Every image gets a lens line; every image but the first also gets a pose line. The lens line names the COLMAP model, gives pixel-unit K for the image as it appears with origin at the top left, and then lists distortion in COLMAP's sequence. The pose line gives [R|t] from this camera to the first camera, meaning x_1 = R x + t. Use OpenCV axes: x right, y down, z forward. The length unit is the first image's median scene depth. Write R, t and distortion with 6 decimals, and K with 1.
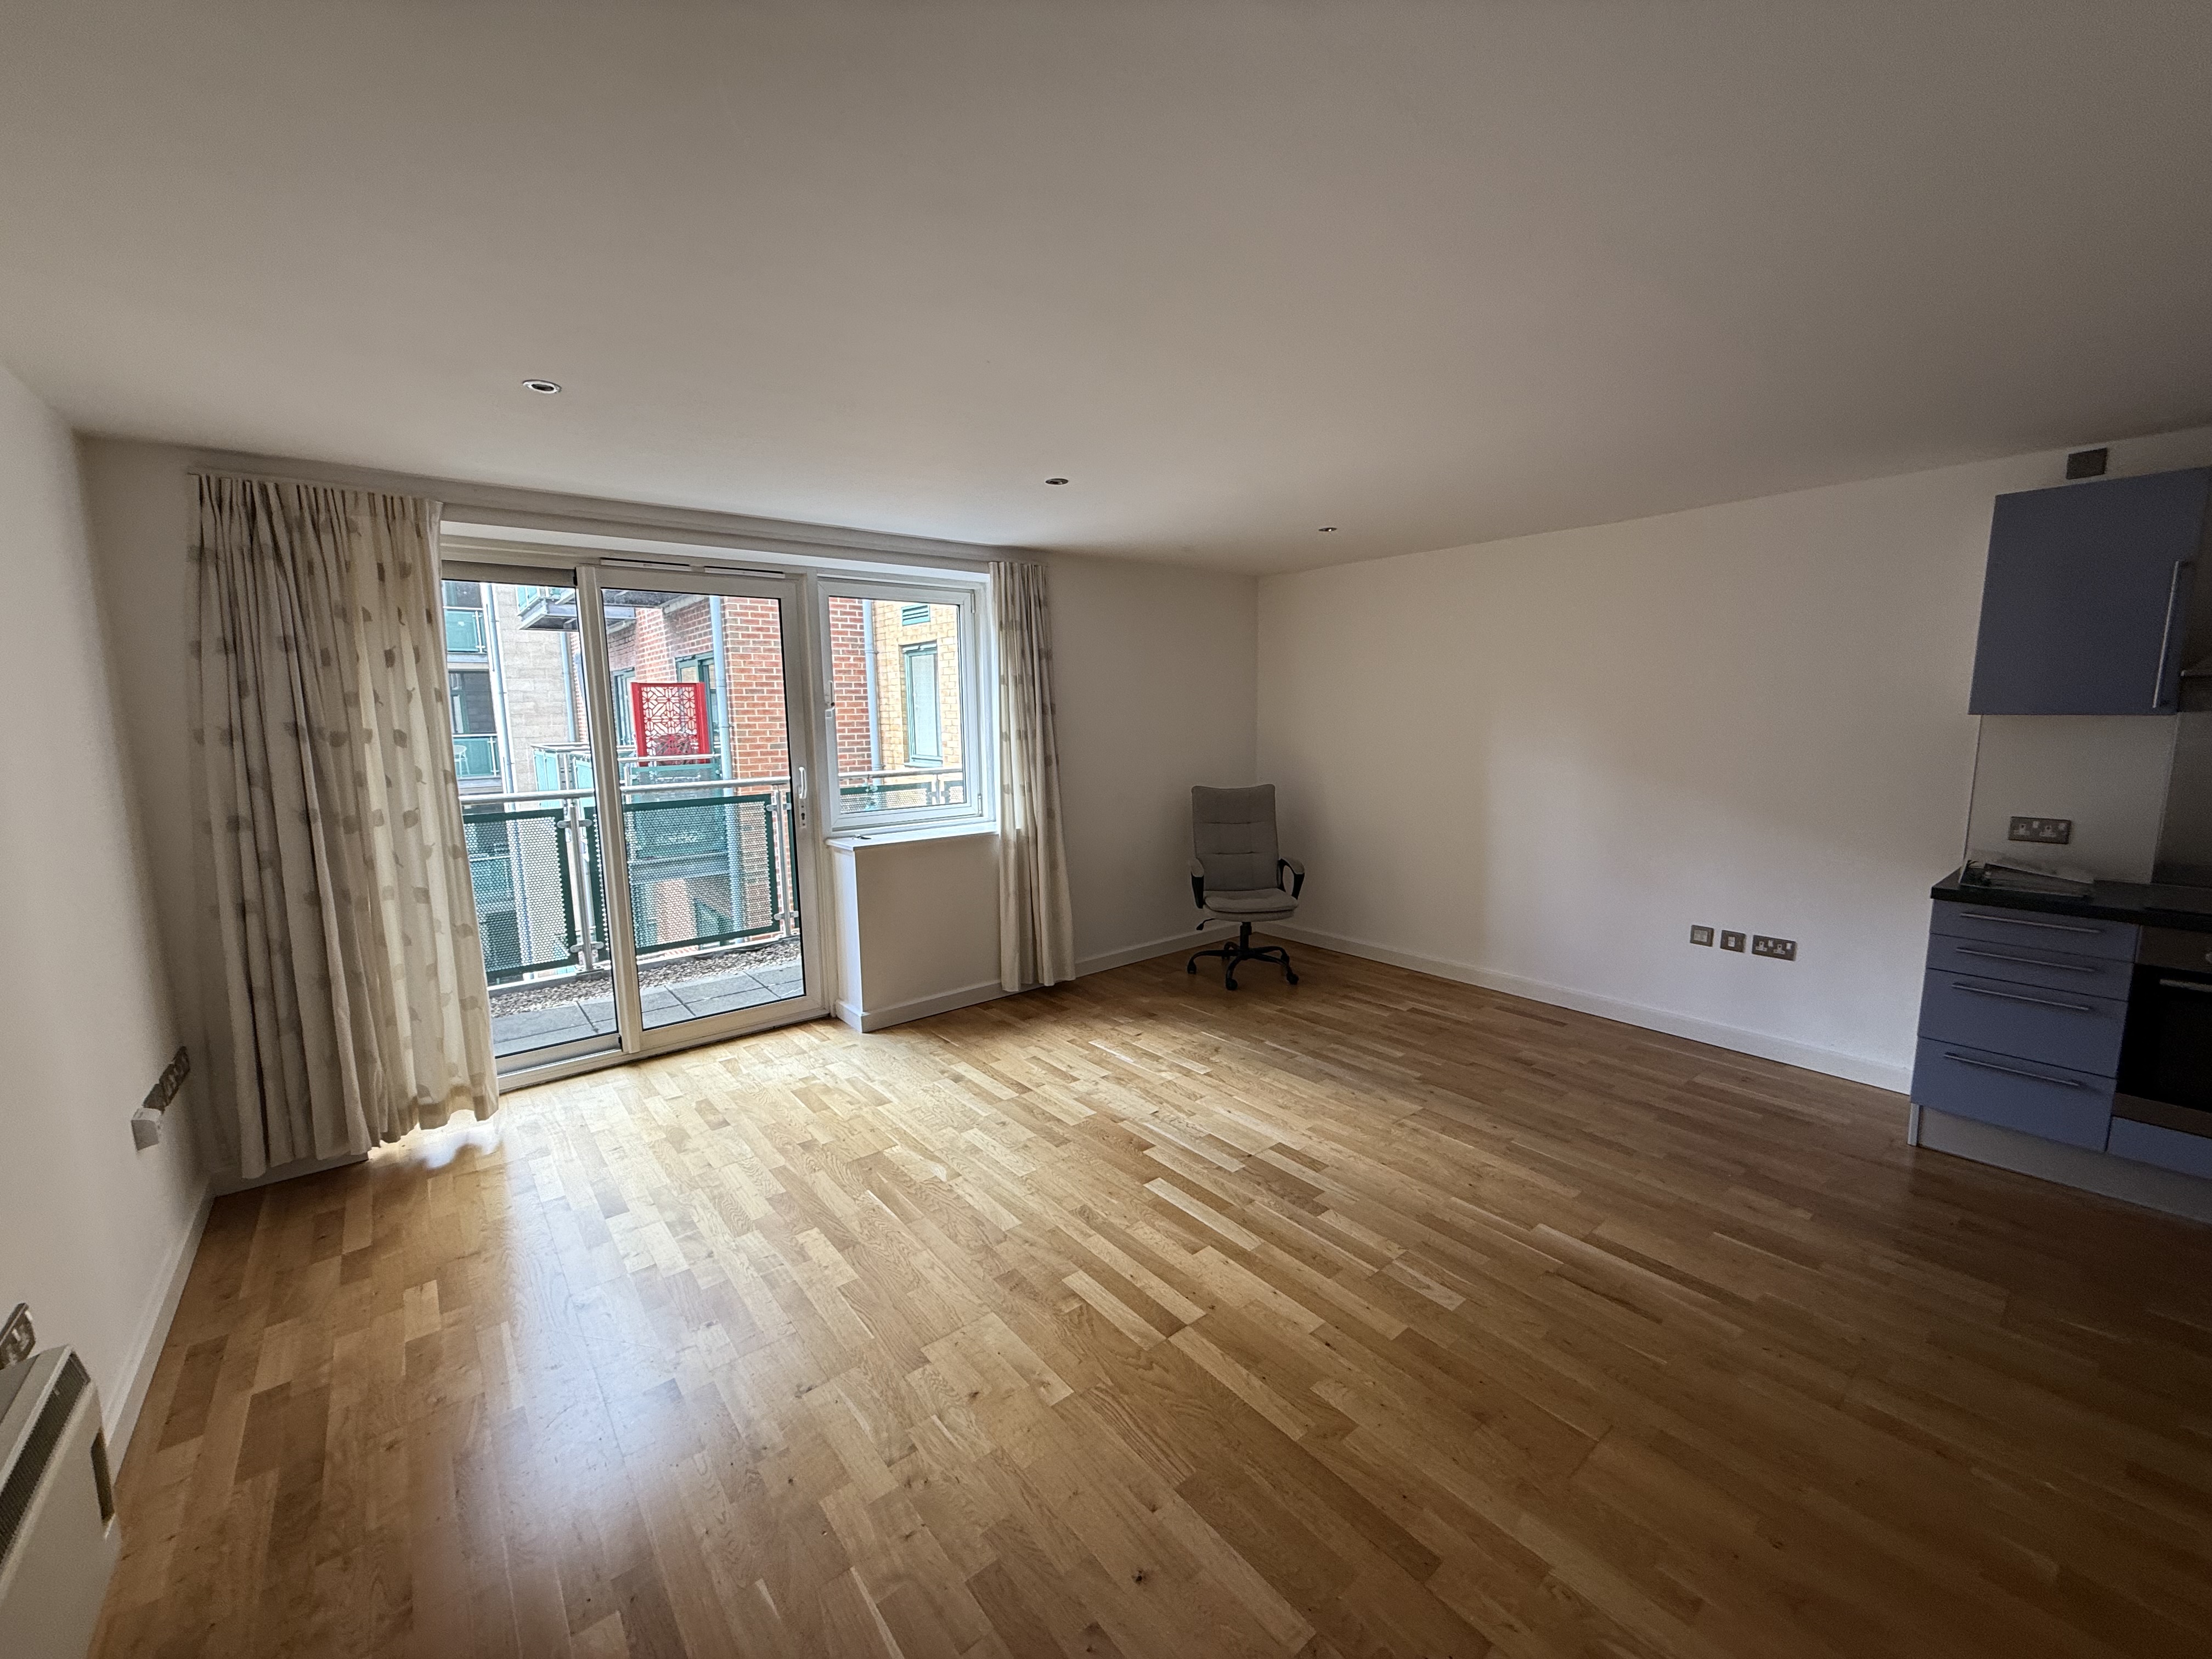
lens RADIAL K [[880.9, 0, 1101.7], [0, 880.9, 828.7], [0, 0, 1]] dist [-0.000258, 0.000449]
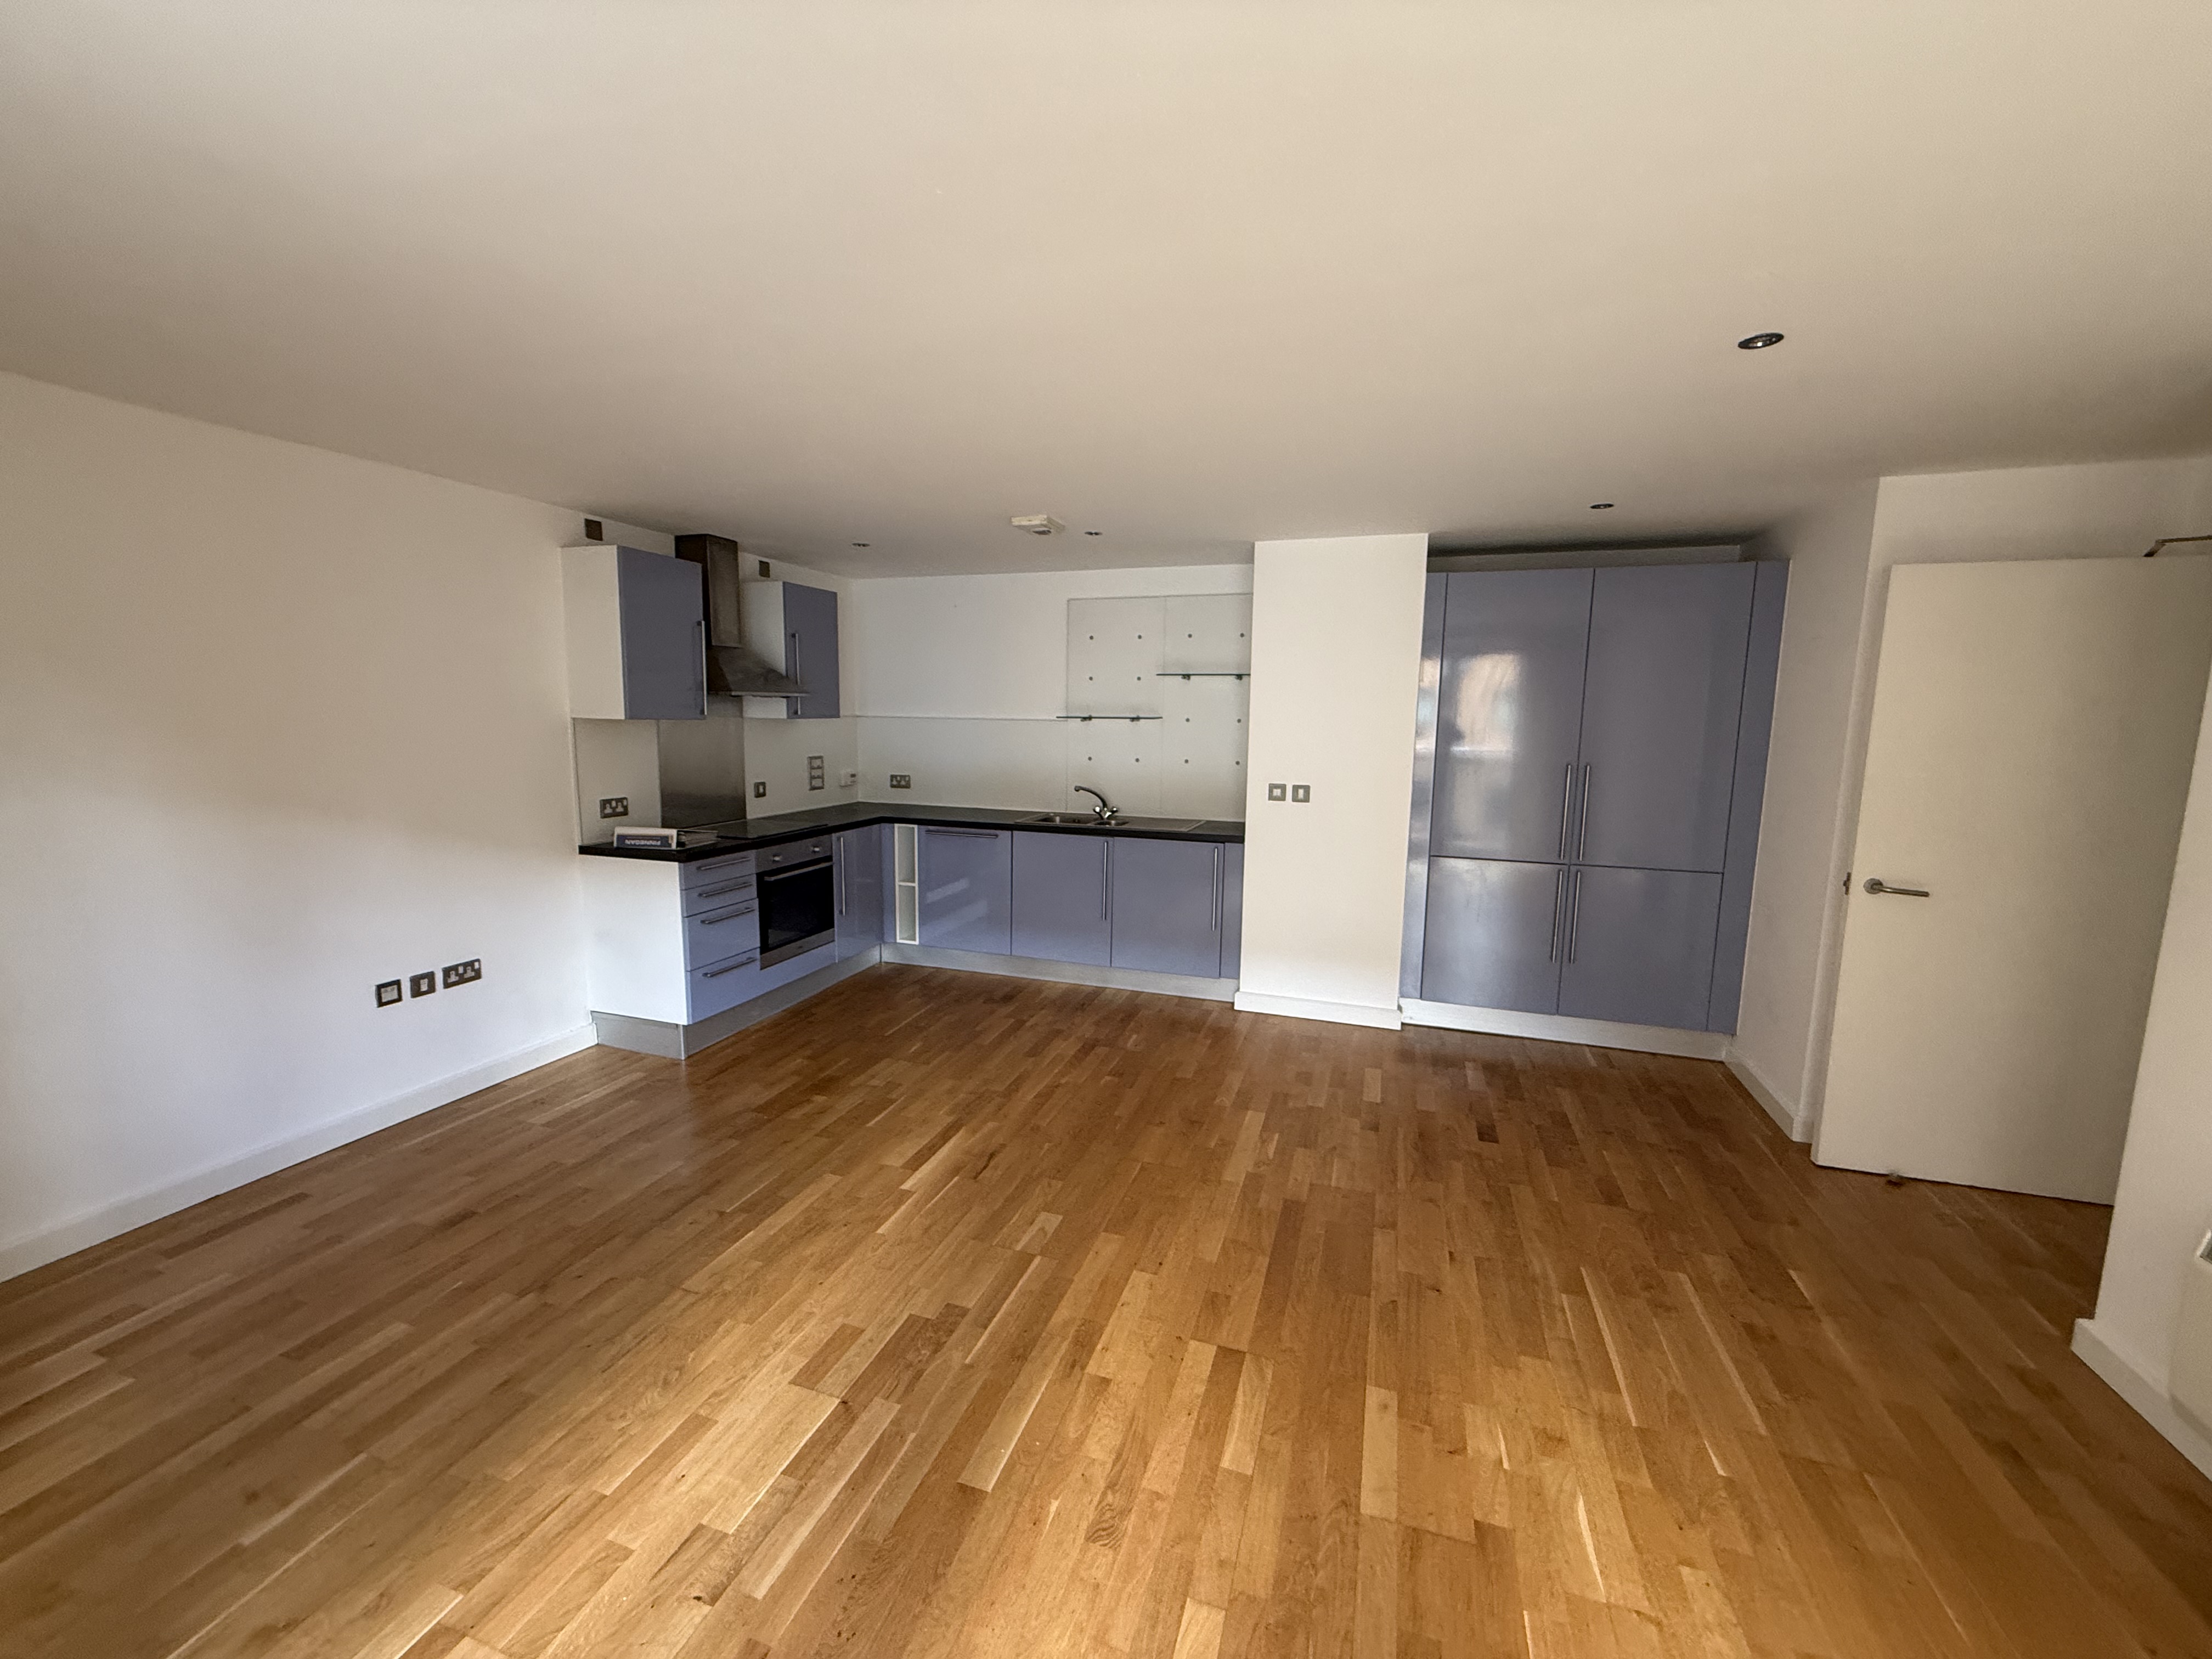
lens RADIAL K [[880.9, 0, 1101.7], [0, 880.9, 828.7], [0, 0, 1]] dist [-0.000258, 0.000449]
pose [[-0.537979, -0.105238, 0.836363, -0.390270], [0.108662, 0.975241, 0.192608, -0.130290], [-0.835925, 0.194500, -0.513224, 0.991859]]
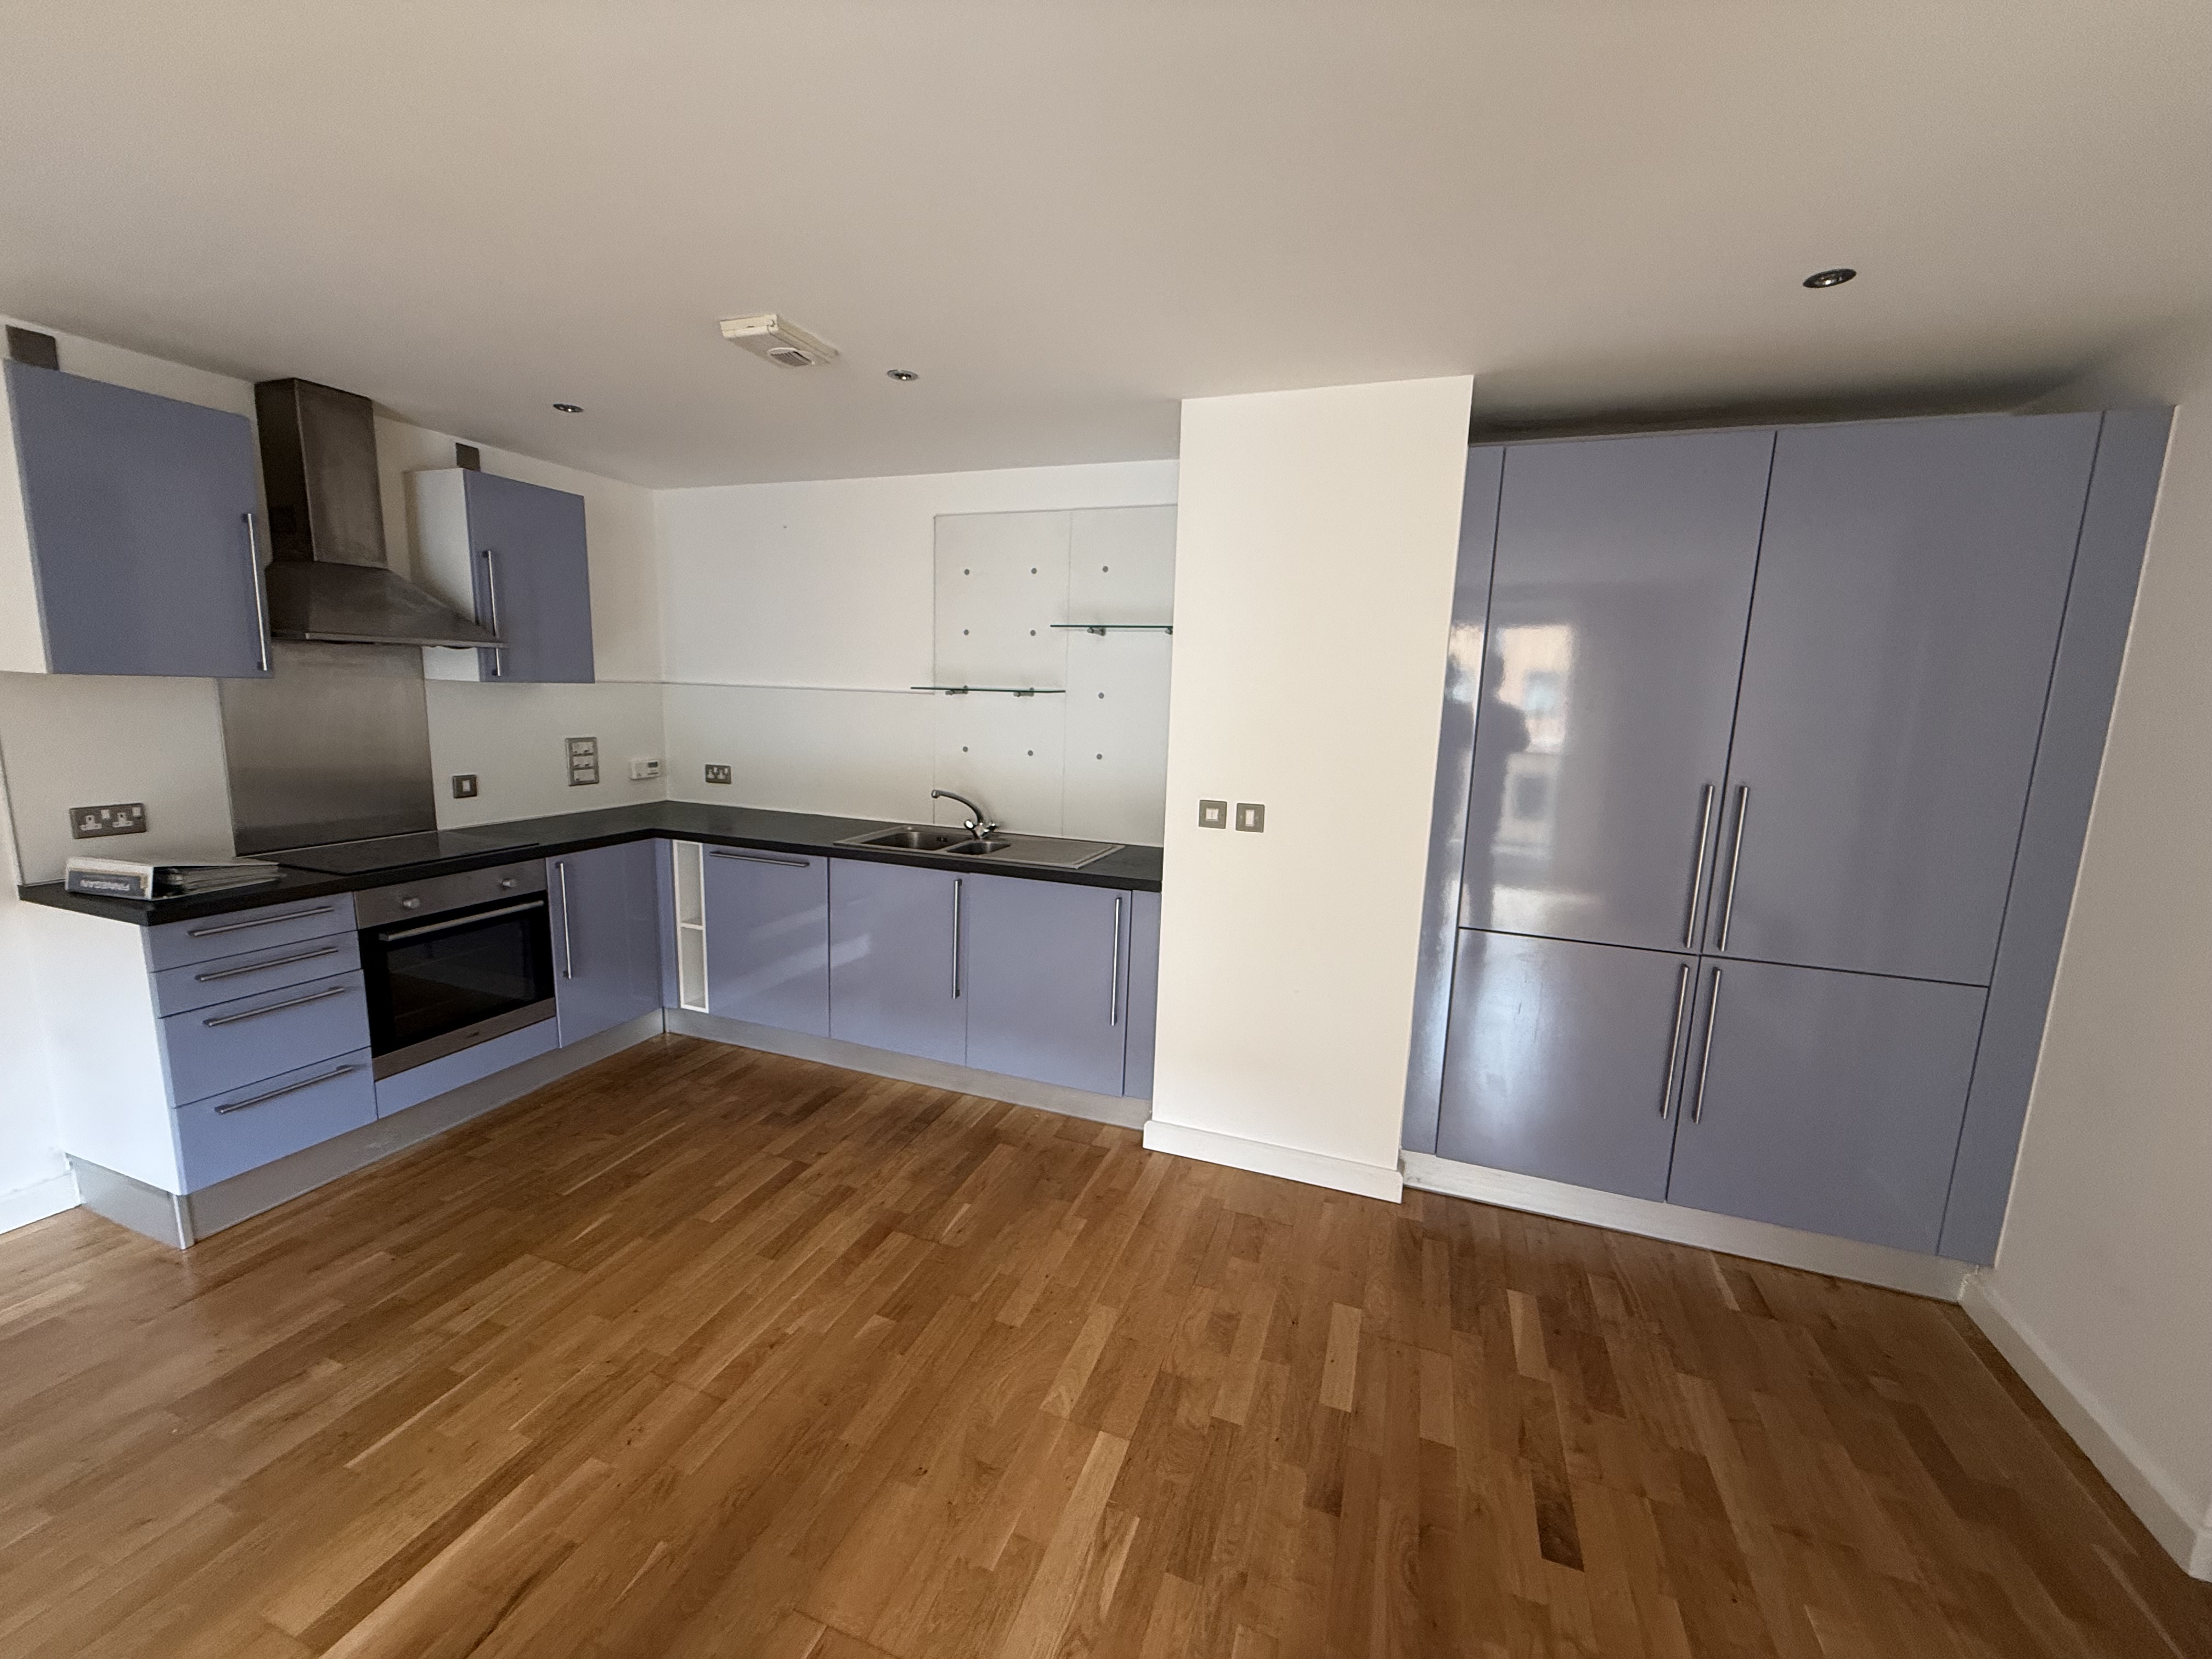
lens RADIAL K [[880.9, 0, 1101.7], [0, 880.9, 828.7], [0, 0, 1]] dist [-0.000258, 0.000449]
pose [[-0.513757, -0.137943, 0.846774, -0.067298], [0.092190, 0.972398, 0.214341, -0.073074], [-0.852968, 0.188184, -0.486860, 0.577115]]
